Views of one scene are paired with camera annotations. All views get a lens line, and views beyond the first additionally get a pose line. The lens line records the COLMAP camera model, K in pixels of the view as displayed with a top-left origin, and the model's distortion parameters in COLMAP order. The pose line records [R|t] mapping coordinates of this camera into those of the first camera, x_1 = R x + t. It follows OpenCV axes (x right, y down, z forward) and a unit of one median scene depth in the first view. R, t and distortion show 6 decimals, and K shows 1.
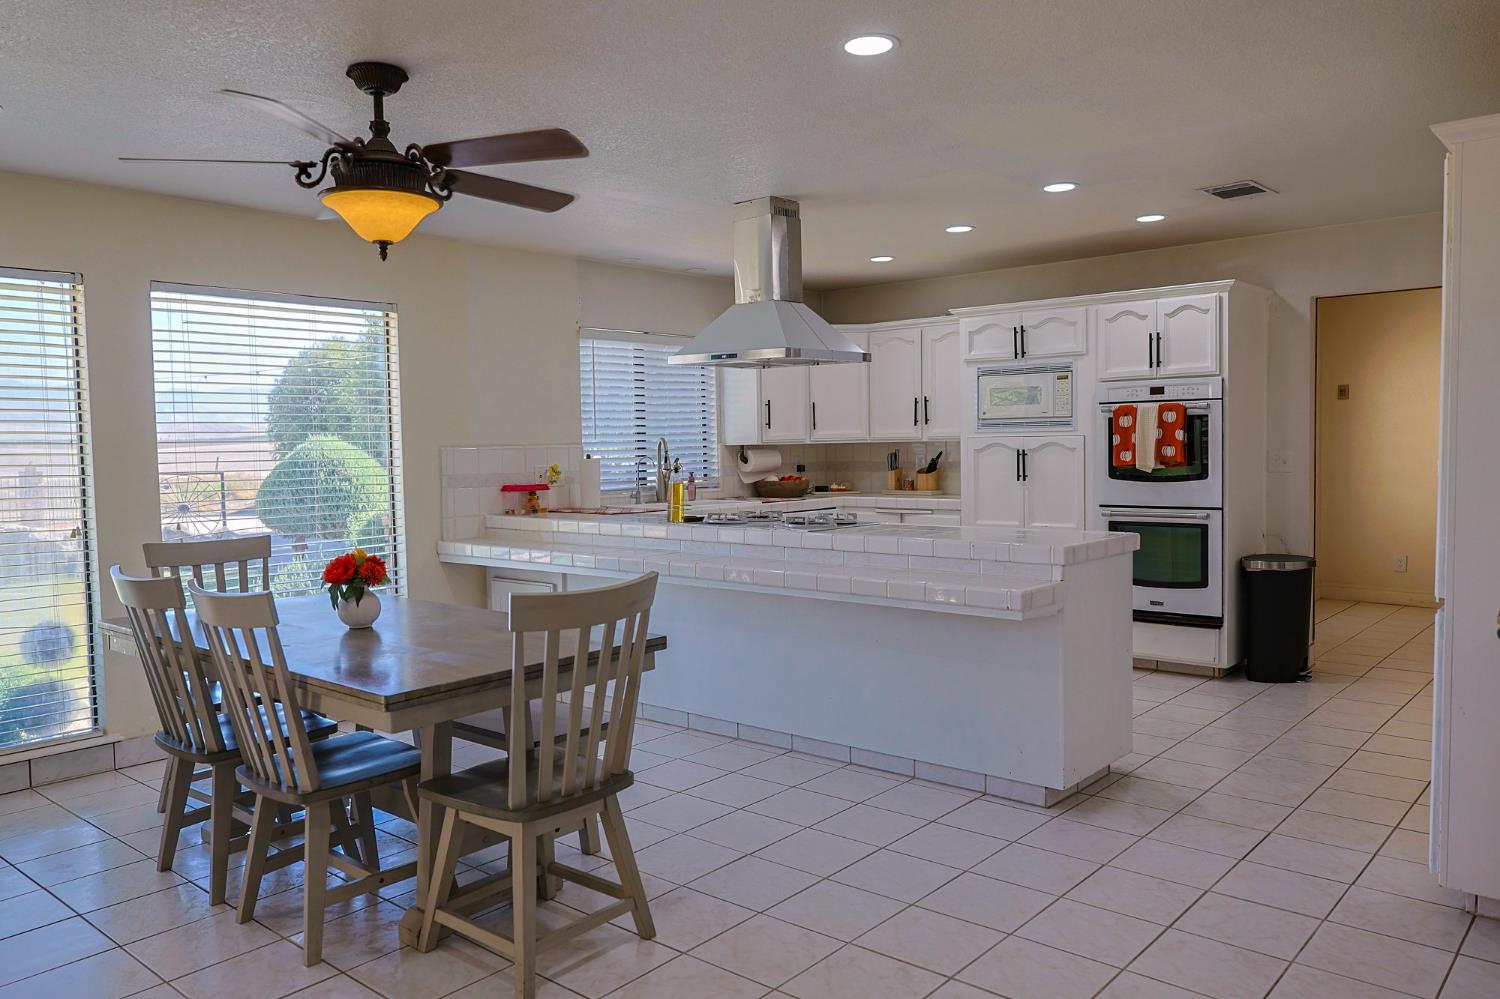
lens RADIAL K [[1094.4, 0, 749.5], [0, 1094.4, 498.4], [0, 0, 1]] dist [-0.005620, 0.006320]
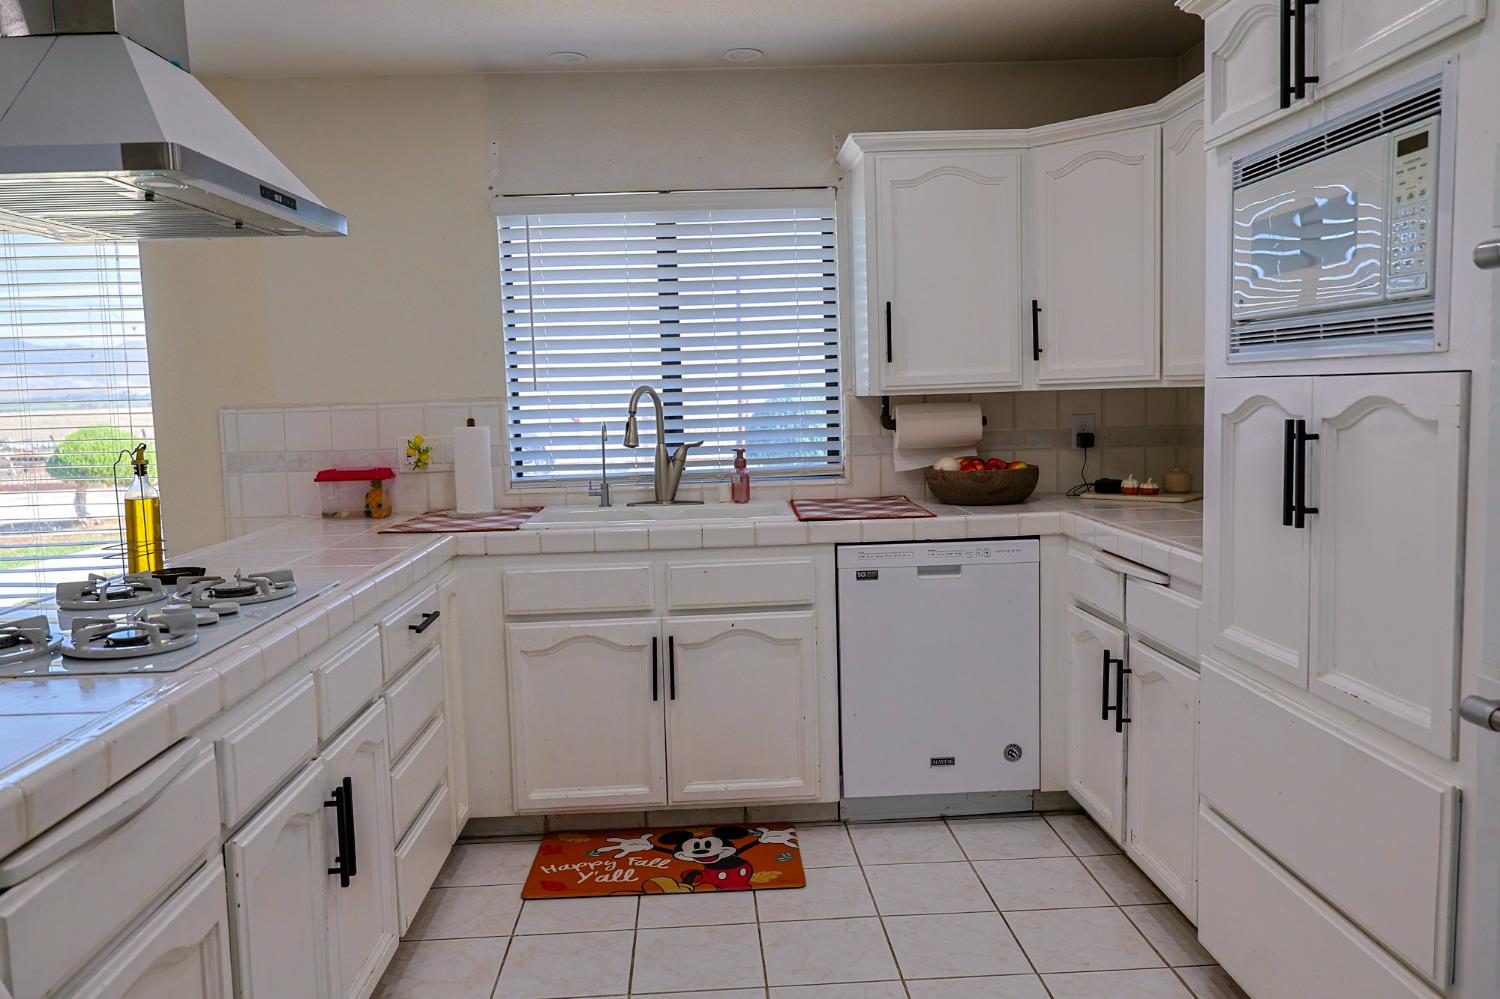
lens RADIAL K [[1094.4, 0, 753.1], [0, 1094.4, 499.0], [0, 0, 1]] dist [-0.005620, 0.006320]
pose [[0.700561, 0.066094, -0.710525, 0.345333], [-0.019326, 0.997093, 0.073696, -0.041203], [0.713331, -0.037898, 0.699802, 0.670469]]
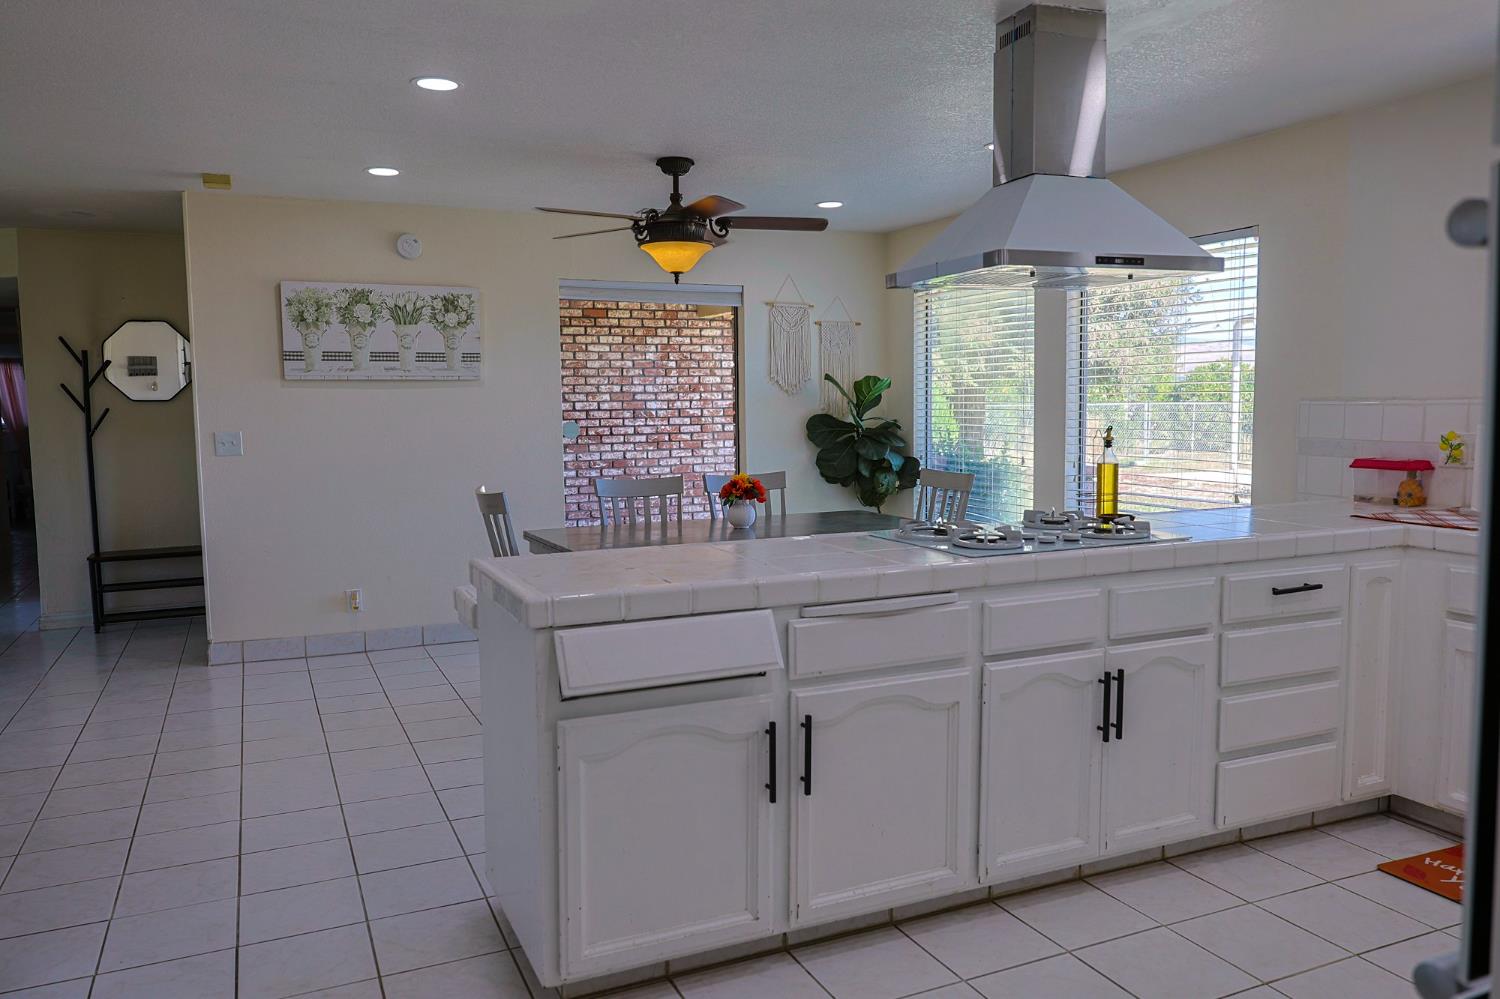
lens RADIAL K [[1094.4, 0, 746.7], [0, 1094.4, 497.3], [0, 0, 1]] dist [-0.005620, 0.006320]
pose [[-0.405538, 0.101553, -0.908420, 0.495213], [-0.028456, 0.991925, 0.123591, -0.054602], [0.913635, 0.075971, -0.399373, 0.830444]]
